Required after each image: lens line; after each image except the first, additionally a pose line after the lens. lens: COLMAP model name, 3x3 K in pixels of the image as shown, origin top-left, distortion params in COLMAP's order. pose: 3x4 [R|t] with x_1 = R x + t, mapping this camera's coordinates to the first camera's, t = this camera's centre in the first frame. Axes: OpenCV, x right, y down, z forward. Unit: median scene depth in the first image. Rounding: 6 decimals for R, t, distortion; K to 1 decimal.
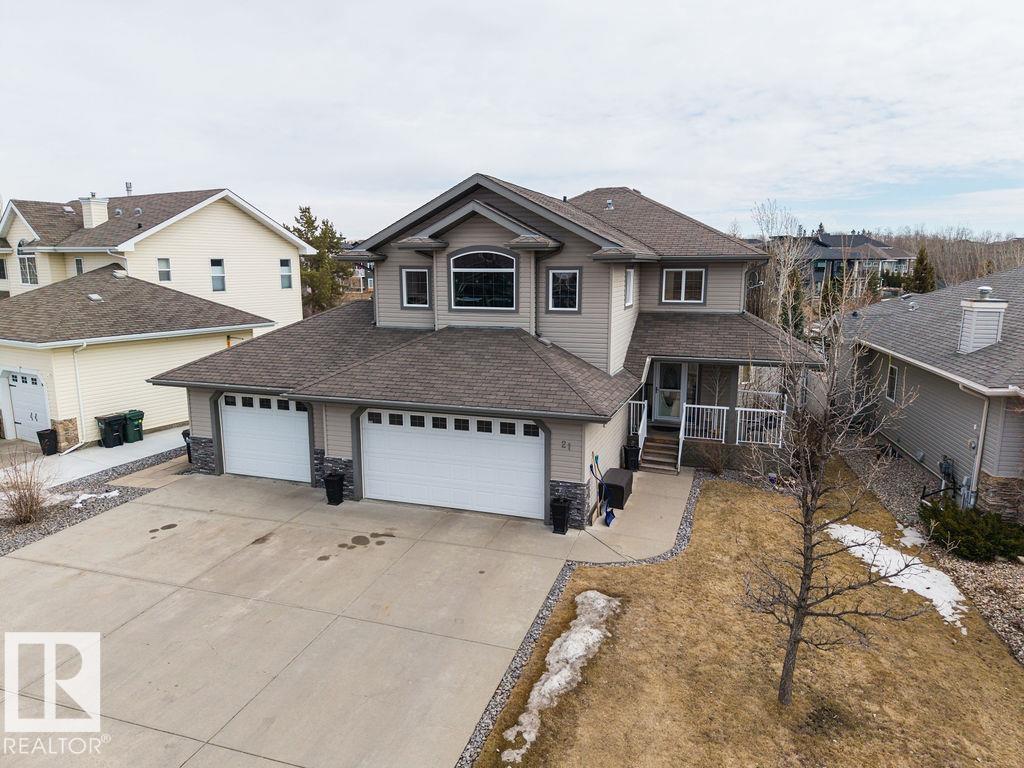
lens RADIAL K [[684.5, 0, 508.0], [0, 684.5, 388.5], [0, 0, 1]] dist [0.014668, -0.007237]
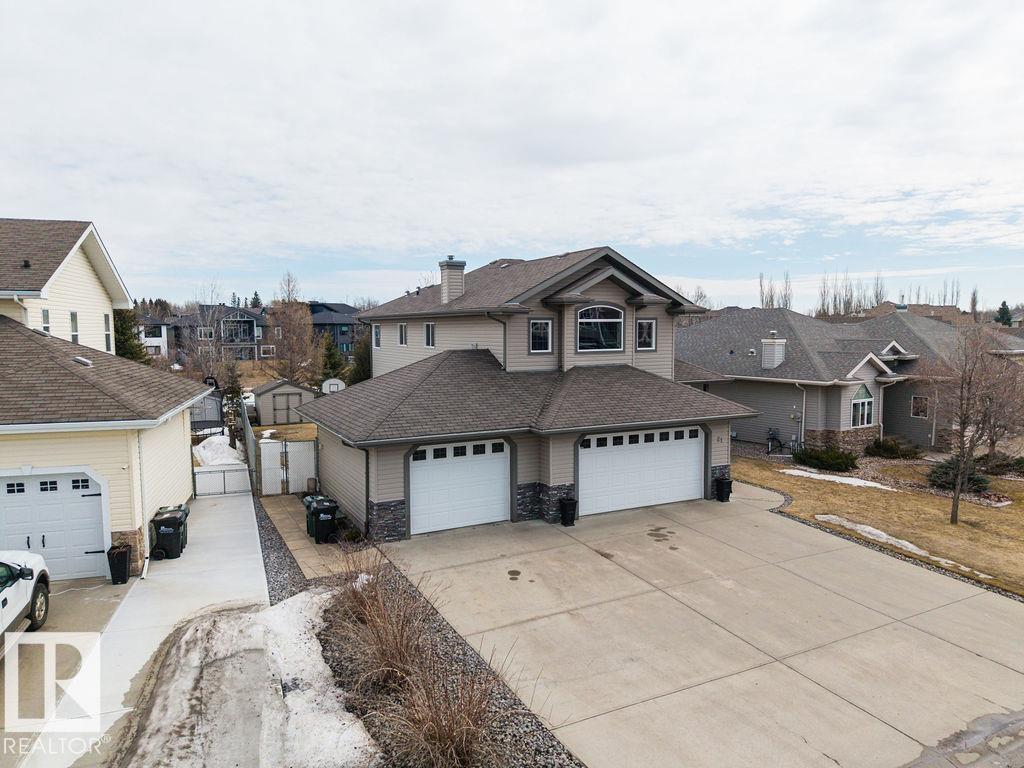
lens RADIAL K [[684.5, 0, 510.0], [0, 684.5, 385.5], [0, 0, 1]] dist [0.014668, -0.007237]
pose [[0.691737, -0.063778, 0.719327, -1.117438], [0.134352, 0.990068, -0.041416, -0.024816], [-0.709541, 0.125292, 0.693436, 0.267791]]
